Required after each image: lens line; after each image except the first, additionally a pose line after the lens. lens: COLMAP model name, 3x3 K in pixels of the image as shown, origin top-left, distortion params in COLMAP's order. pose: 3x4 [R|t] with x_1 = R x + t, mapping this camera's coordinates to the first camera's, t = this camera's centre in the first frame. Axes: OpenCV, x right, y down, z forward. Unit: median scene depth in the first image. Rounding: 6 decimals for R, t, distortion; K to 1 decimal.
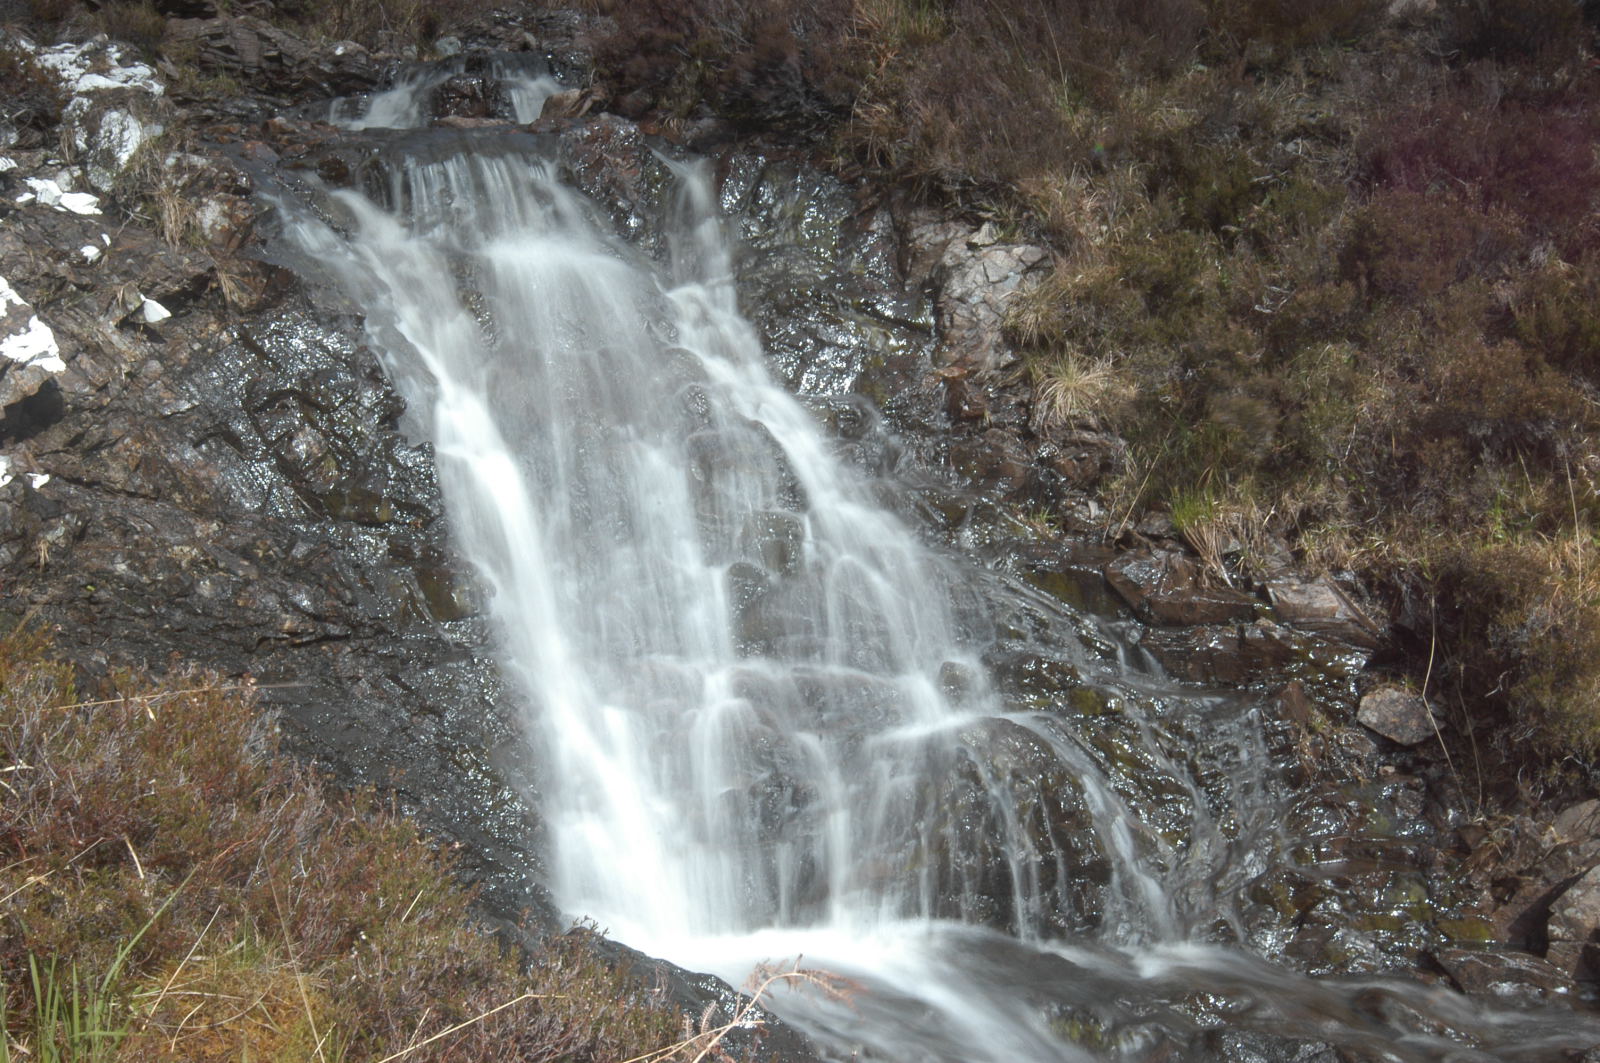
lens RADIAL K [[1564.8, 0, 800.0], [0, 1564.8, 531.5], [0, 0, 1]] dist [-0.075205, 0.037416]
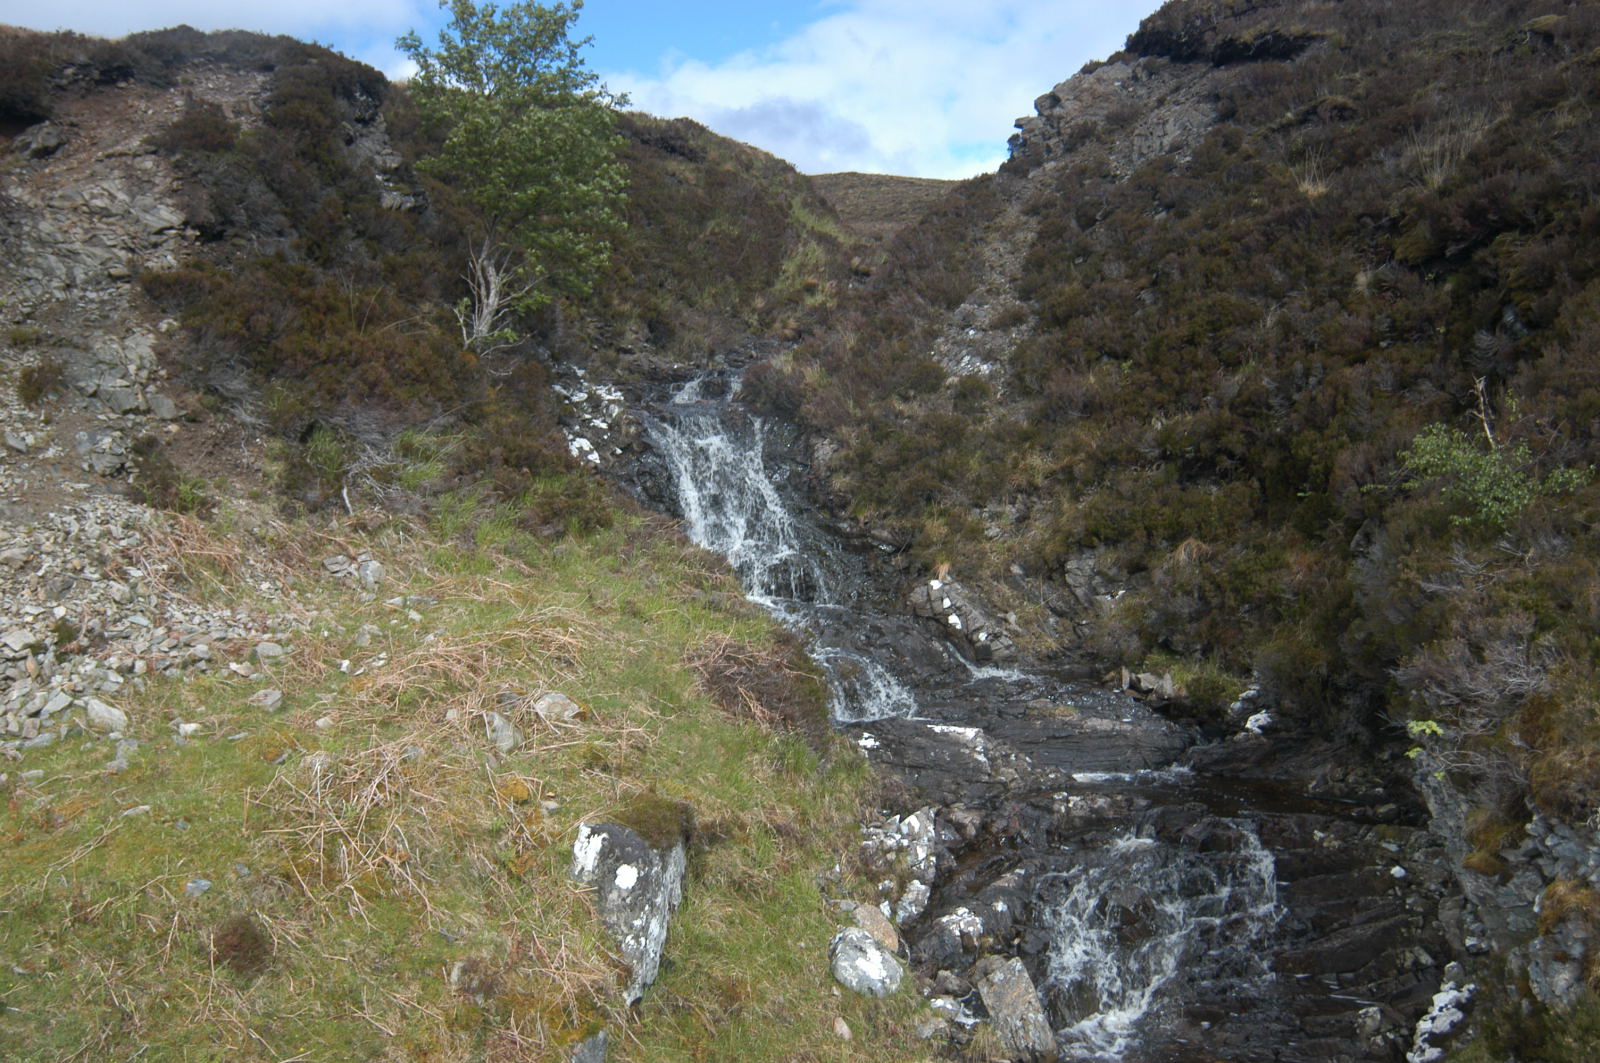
lens RADIAL K [[1269.4, 0, 802.3], [0, 1269.4, 535.7], [0, 0, 1]] dist [-0.103004, 0.065349]
pose [[0.977432, 0.056919, -0.203436, 0.806840], [-0.075844, 0.993363, -0.086471, 0.354035], [0.197164, 0.099949, 0.975262, -2.292700]]
